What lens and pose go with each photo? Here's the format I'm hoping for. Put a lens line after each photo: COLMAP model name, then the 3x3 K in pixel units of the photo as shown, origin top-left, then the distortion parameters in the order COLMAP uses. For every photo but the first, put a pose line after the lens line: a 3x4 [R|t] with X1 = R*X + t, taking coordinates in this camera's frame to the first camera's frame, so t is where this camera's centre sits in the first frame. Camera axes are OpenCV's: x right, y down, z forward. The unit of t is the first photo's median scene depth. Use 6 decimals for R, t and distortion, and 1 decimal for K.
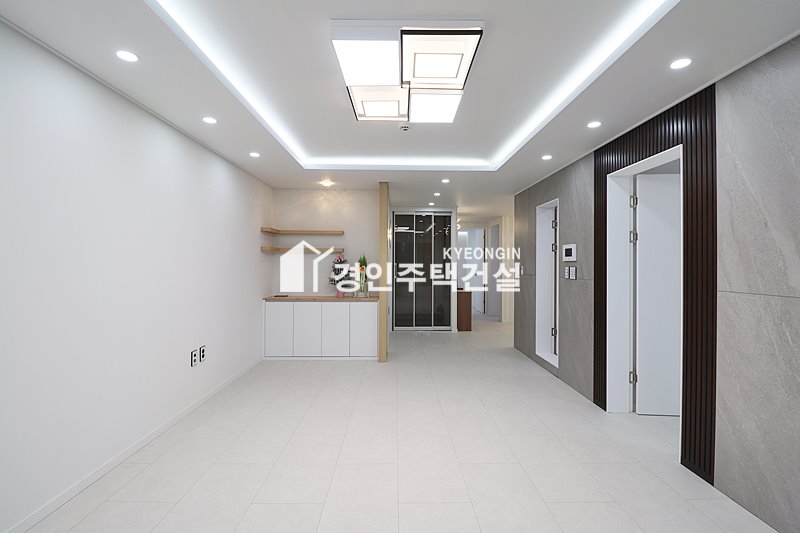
lens RADIAL K [[368.7, 0, 400.3], [0, 368.7, 260.1], [0, 0, 1]] dist [0.002142, -0.012623]
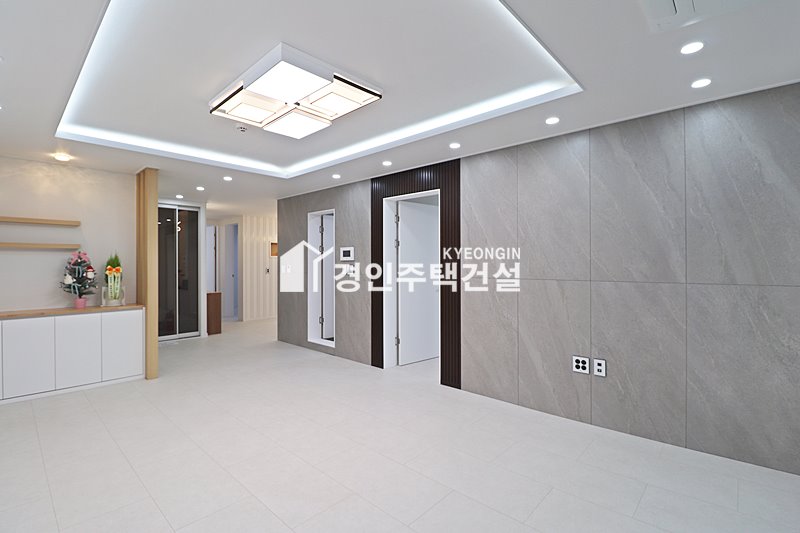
lens RADIAL K [[373.1, 0, 402.2], [0, 373.1, 262.6], [0, 0, 1]] dist [-0.026005, 0.000272]
pose [[0.685794, -0.004738, 0.727781, -0.318800], [-0.001005, 0.999972, 0.007458, 0.000328], [-0.727795, -0.005846, 0.685769, -0.011317]]
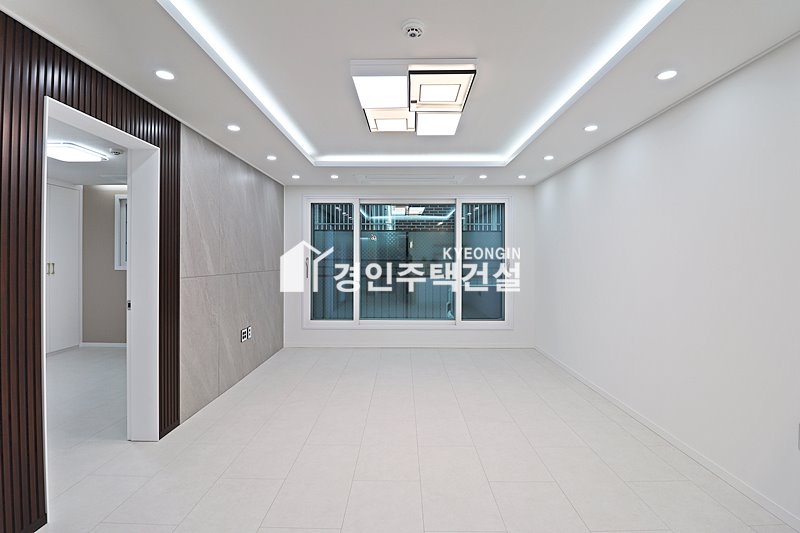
lens RADIAL K [[368.7, 0, 400.3], [0, 368.7, 260.1], [0, 0, 1]] dist [0.002142, -0.012623]
pose [[-0.999675, -0.013596, 0.021564, 0.012369], [-0.013832, 0.999846, -0.010841, 0.011076], [-0.021414, -0.011135, -0.999709, 1.185392]]
